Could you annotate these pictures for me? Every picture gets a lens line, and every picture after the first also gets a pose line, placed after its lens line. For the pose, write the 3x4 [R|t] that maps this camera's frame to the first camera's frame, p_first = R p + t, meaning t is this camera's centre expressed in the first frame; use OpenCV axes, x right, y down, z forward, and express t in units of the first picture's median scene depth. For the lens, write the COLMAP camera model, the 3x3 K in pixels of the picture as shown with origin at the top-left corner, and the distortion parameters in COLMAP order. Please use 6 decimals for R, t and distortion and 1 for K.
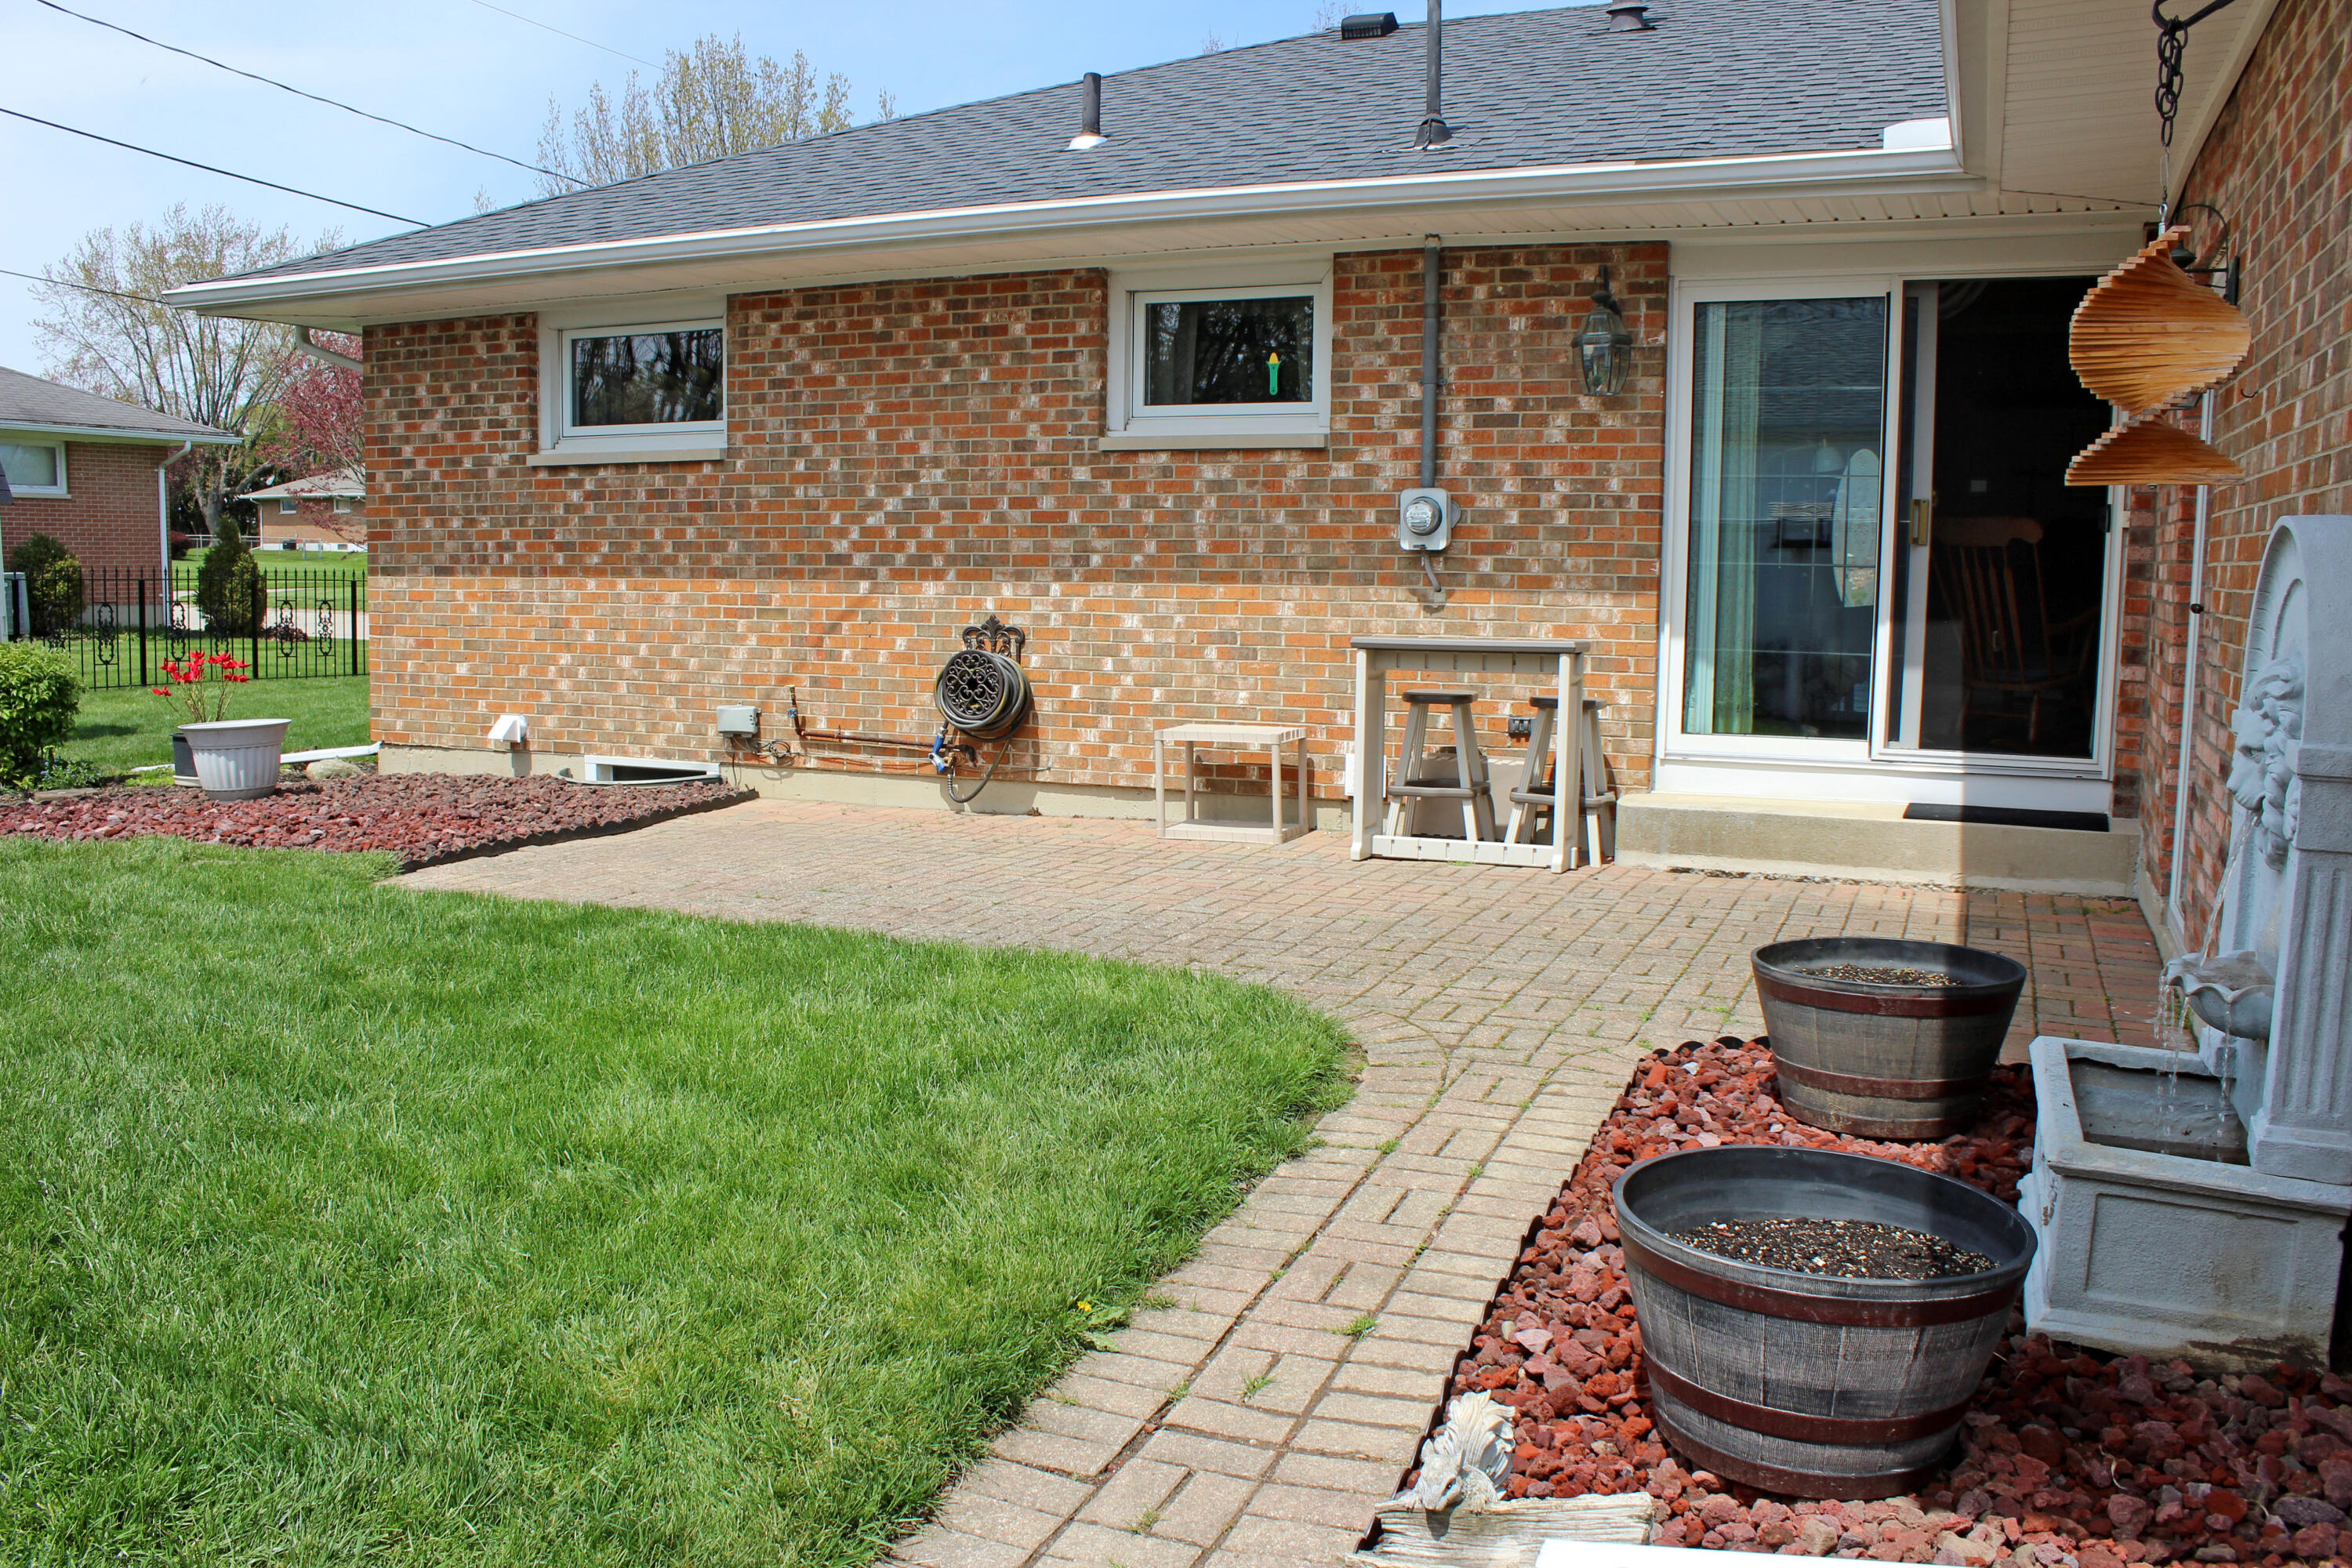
lens RADIAL K [[1947.5, 0, 1176.0], [0, 1947.5, 784.0], [0, 0, 1]] dist [-0.165897, 0.158715]
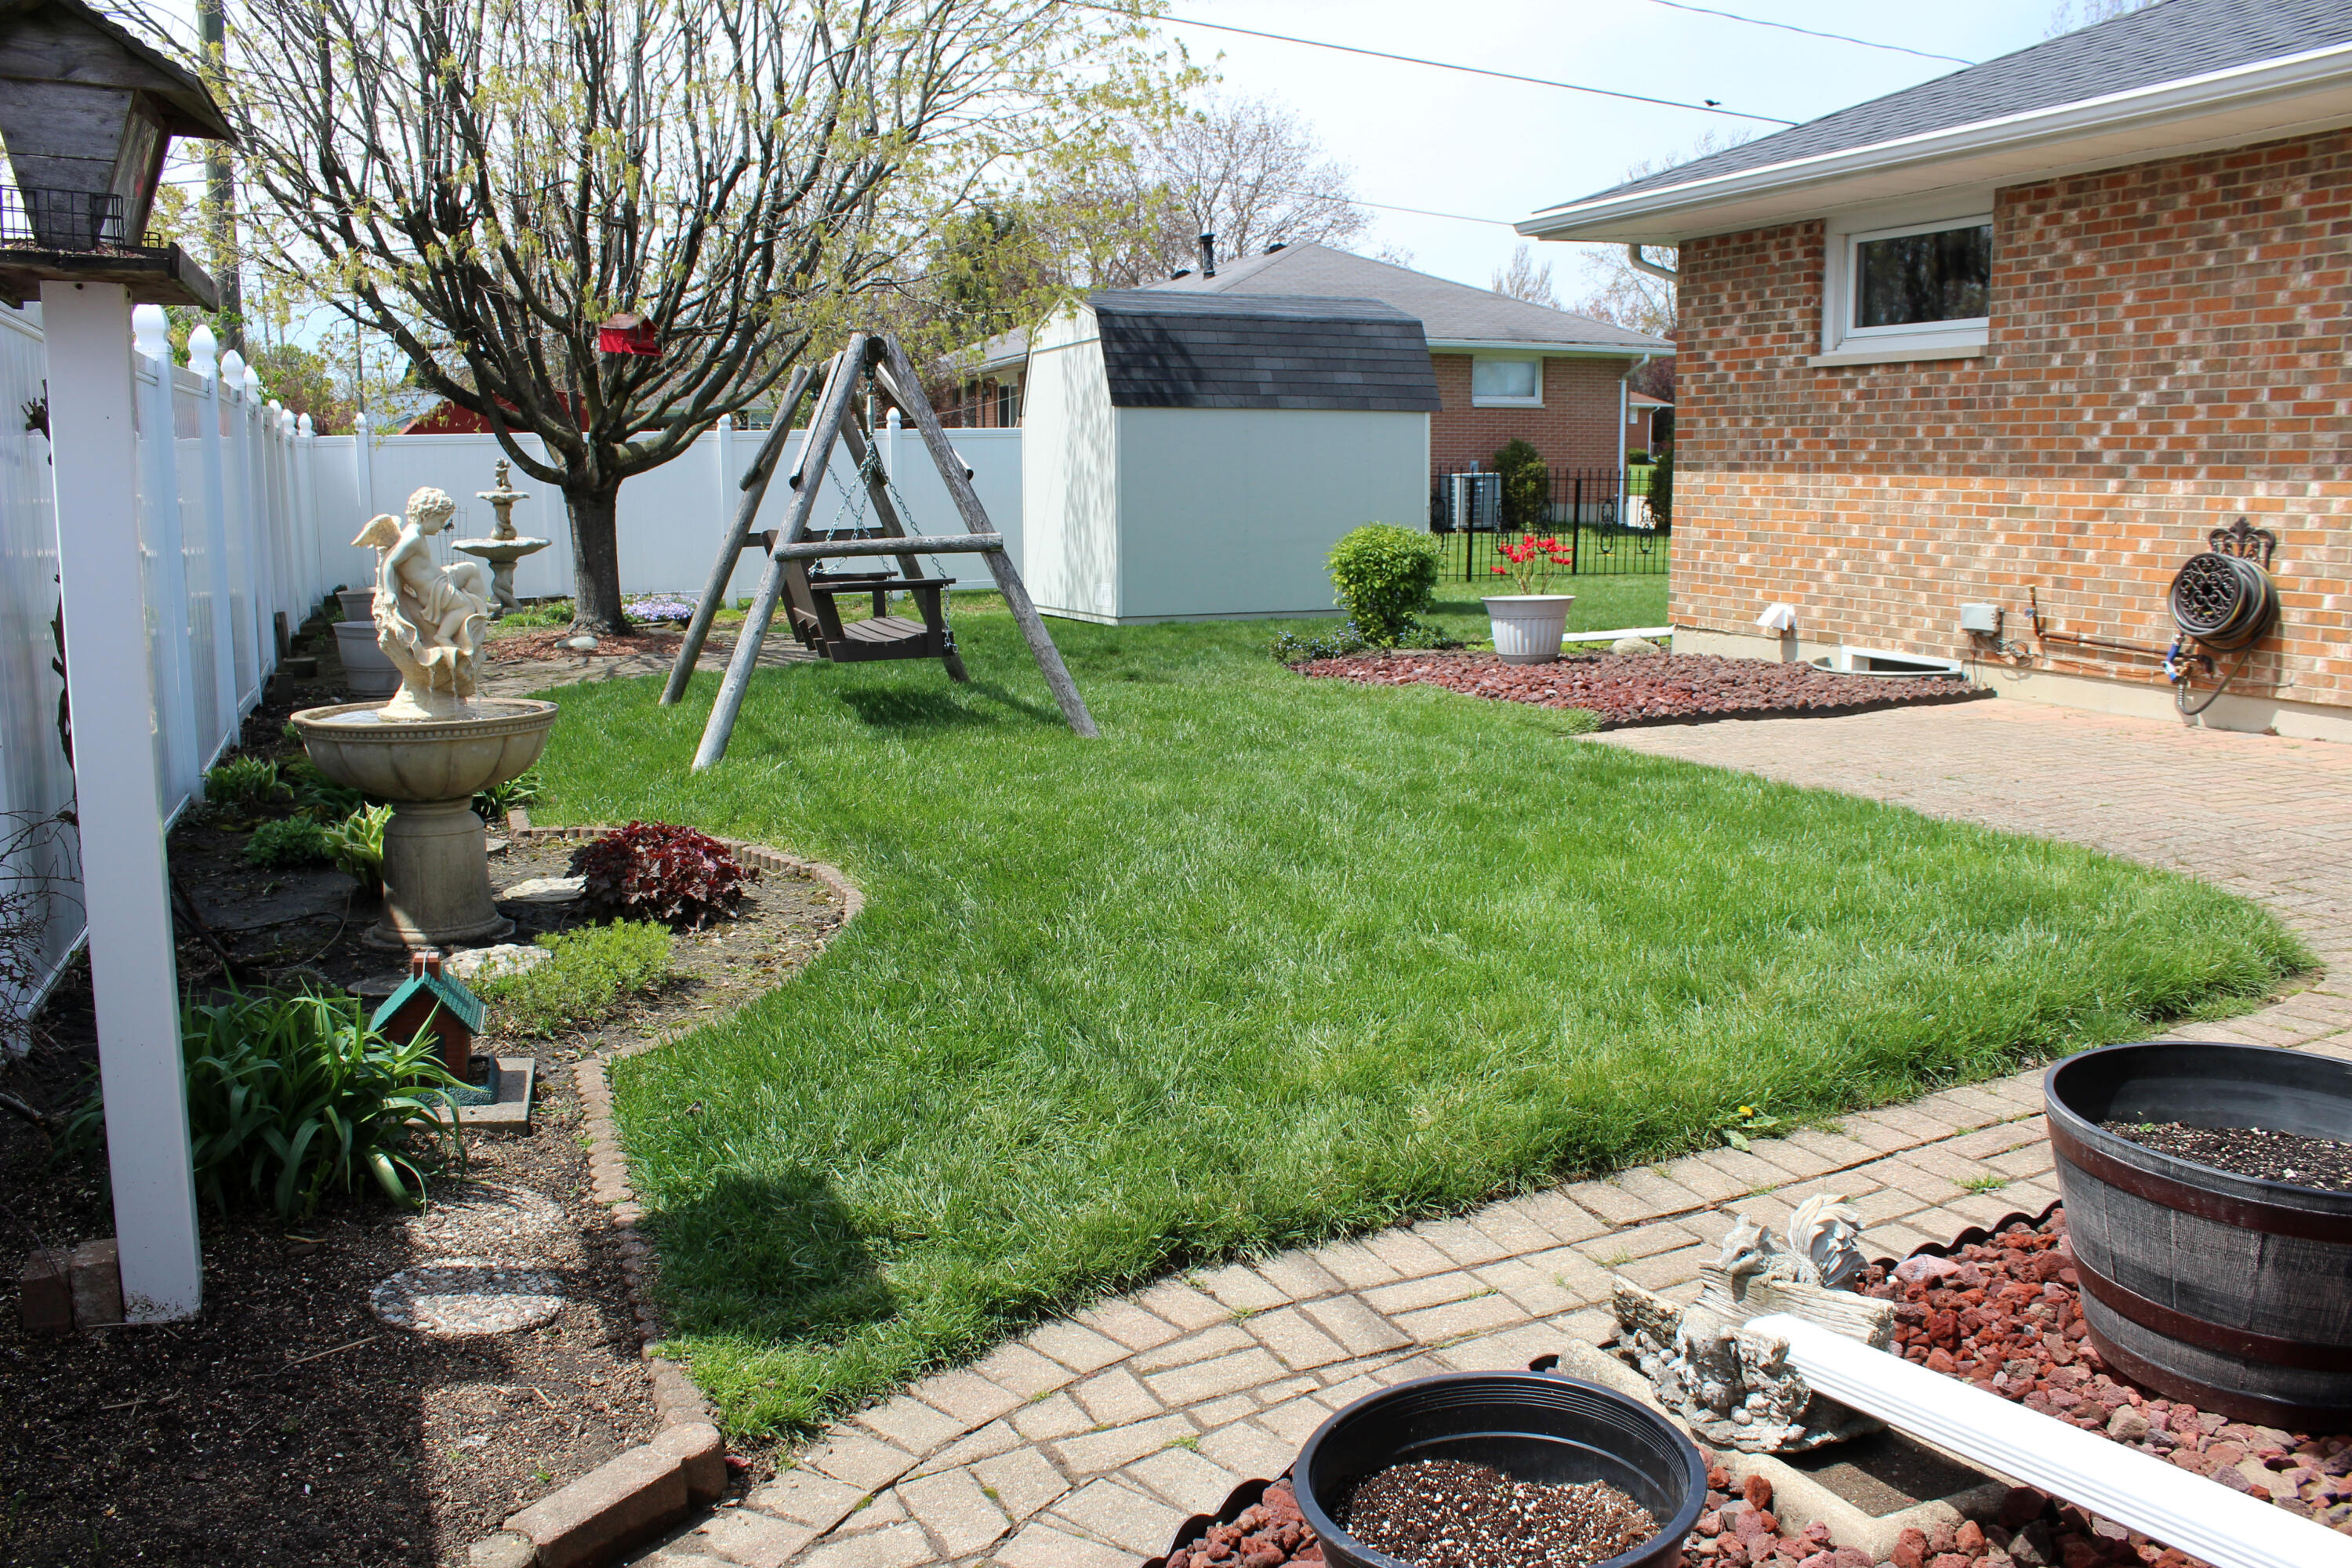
lens RADIAL K [[1947.5, 0, 1176.0], [0, 1947.5, 784.0], [0, 0, 1]] dist [-0.165897, 0.158715]
pose [[0.730195, 0.098870, -0.676048, 0.145780], [-0.067594, 0.995074, 0.072519, 0.009600], [0.679887, -0.007256, 0.733281, -0.006485]]
